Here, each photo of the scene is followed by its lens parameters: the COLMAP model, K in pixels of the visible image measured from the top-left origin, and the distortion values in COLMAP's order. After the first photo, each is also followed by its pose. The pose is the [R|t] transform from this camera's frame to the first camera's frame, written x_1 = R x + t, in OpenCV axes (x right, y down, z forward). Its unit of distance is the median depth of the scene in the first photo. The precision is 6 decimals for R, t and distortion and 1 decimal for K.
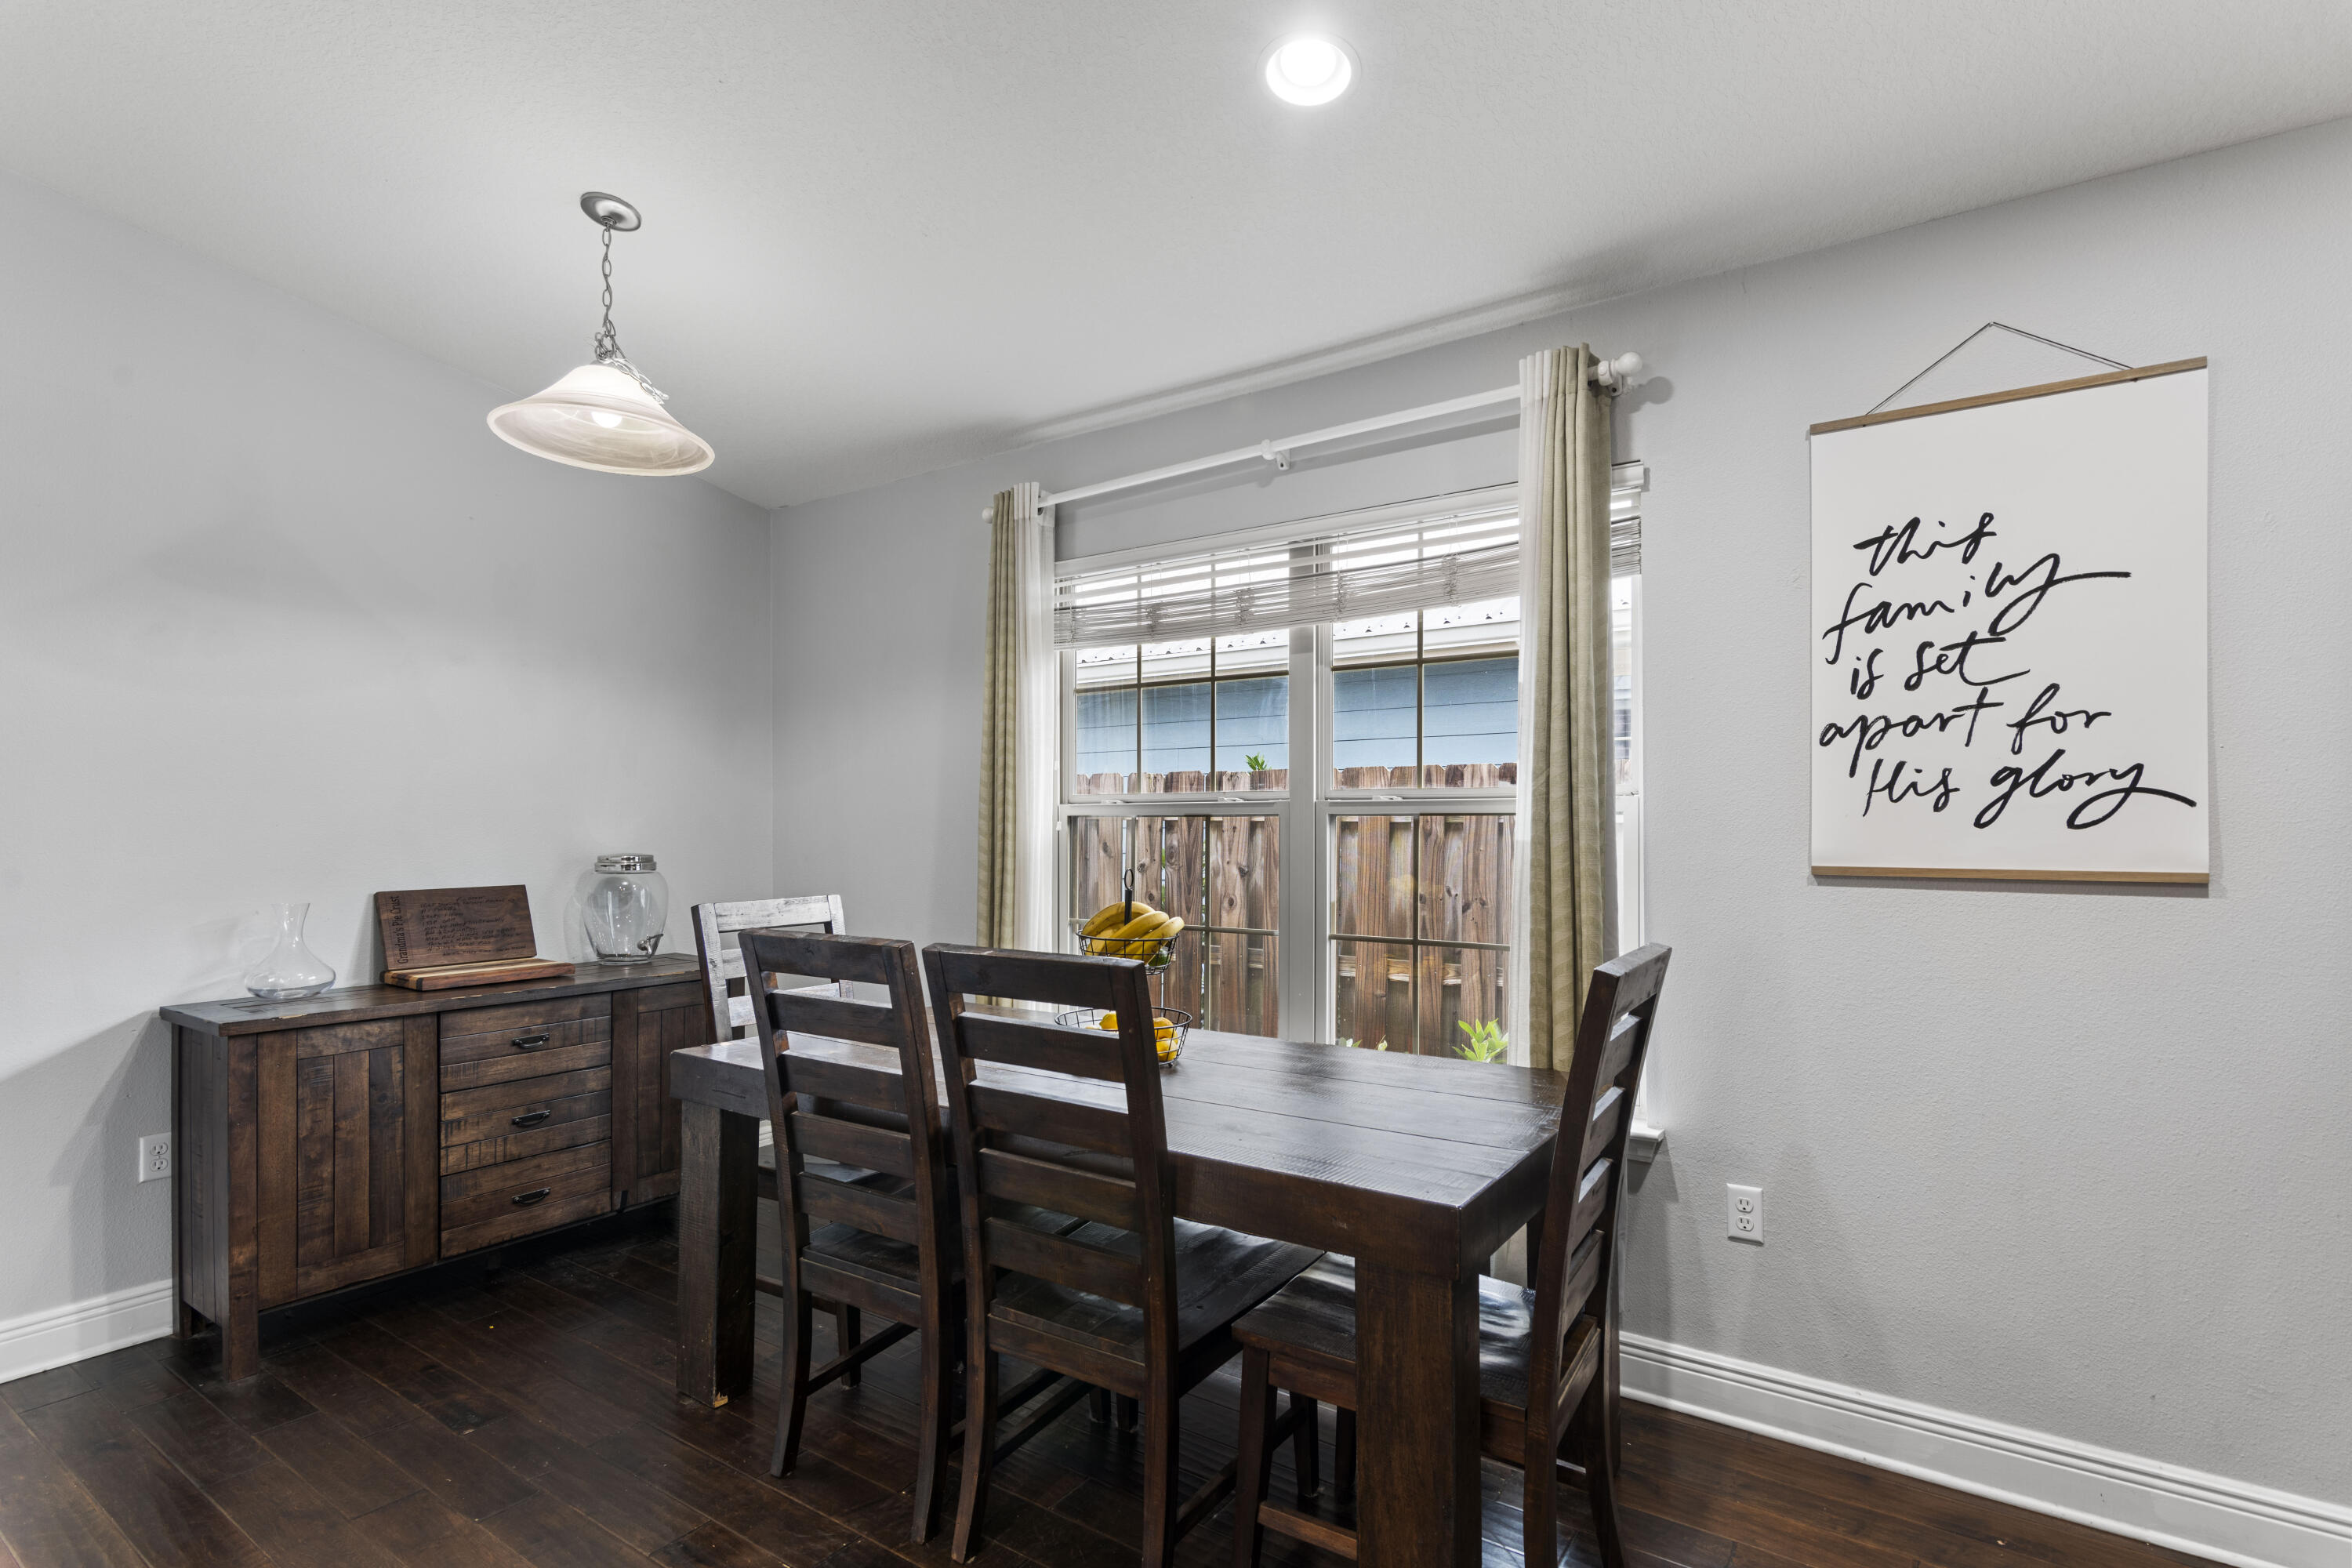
lens RADIAL K [[1148.4, 0, 1179.6], [0, 1148.4, 817.9], [0, 0, 1]] dist [0.001861, 0.000200]
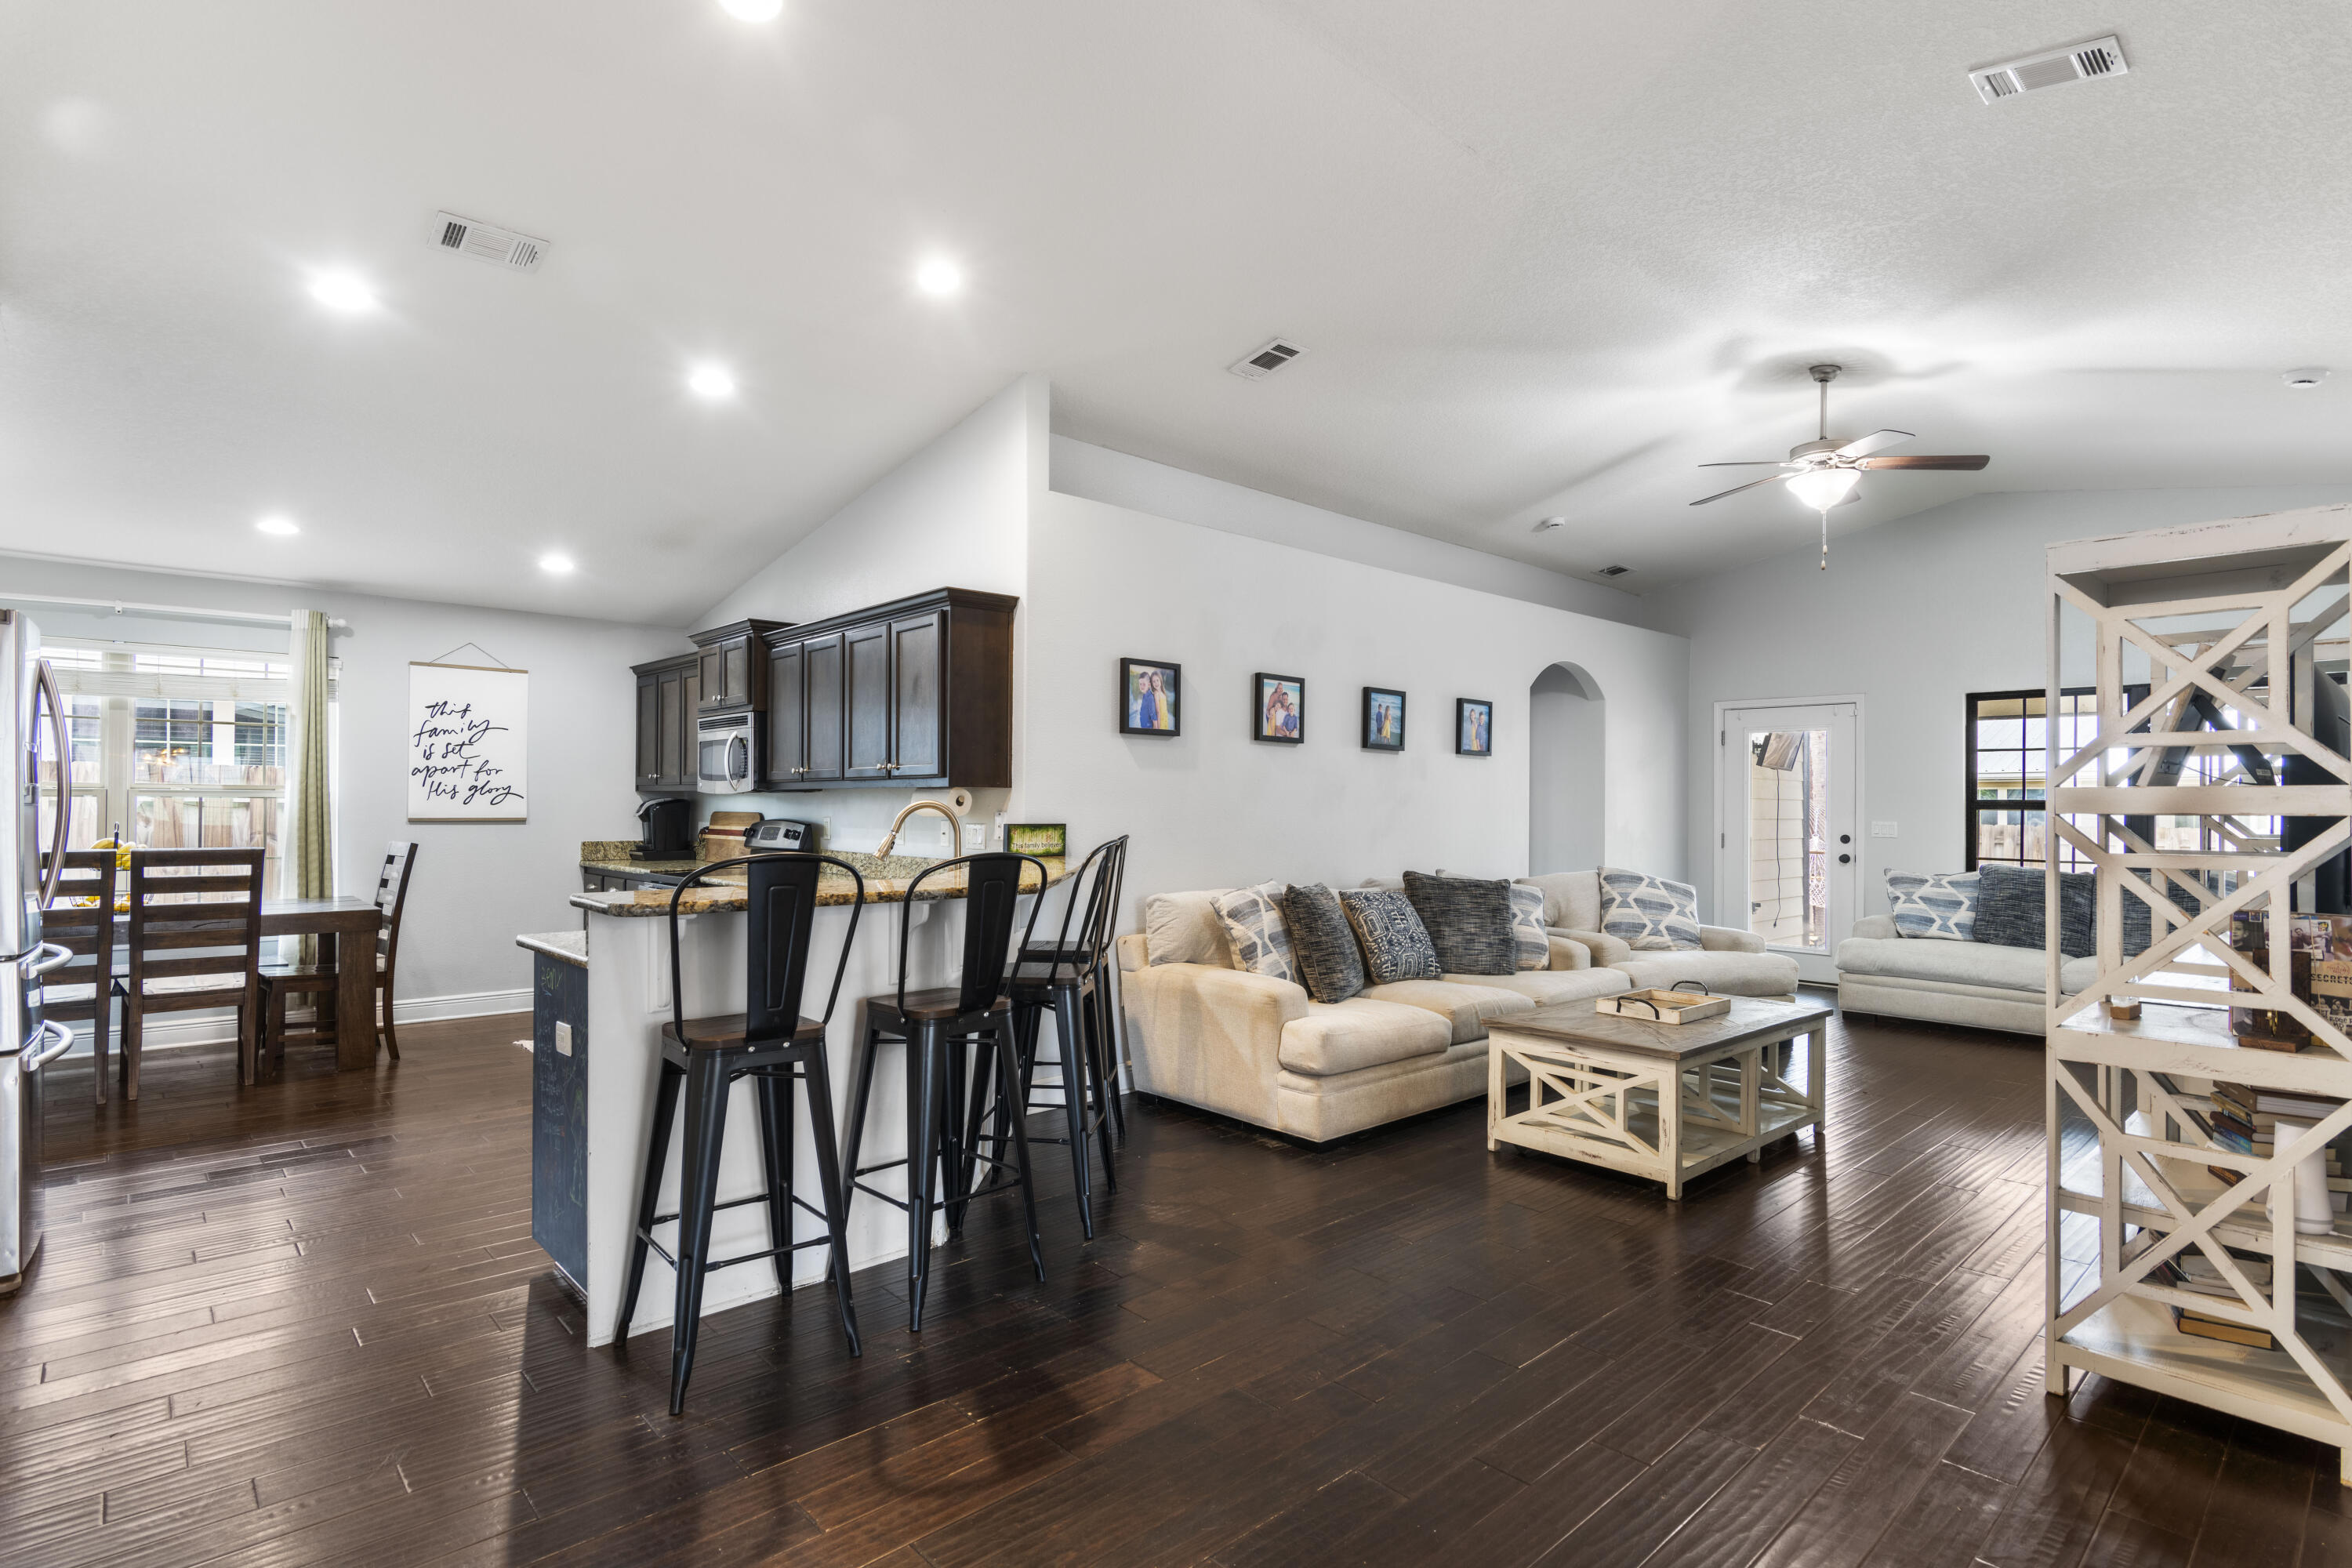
lens RADIAL K [[1148.9, 0, 1172.8], [0, 1148.9, 801.8], [0, 0, 1]] dist [0.001649, 0.000203]
pose [[0.217659, 0.004459, 0.976015, -1.852223], [-0.011998, 0.999926, -0.001892, -0.015076], [-0.975951, -0.011299, 0.217696, -1.489123]]
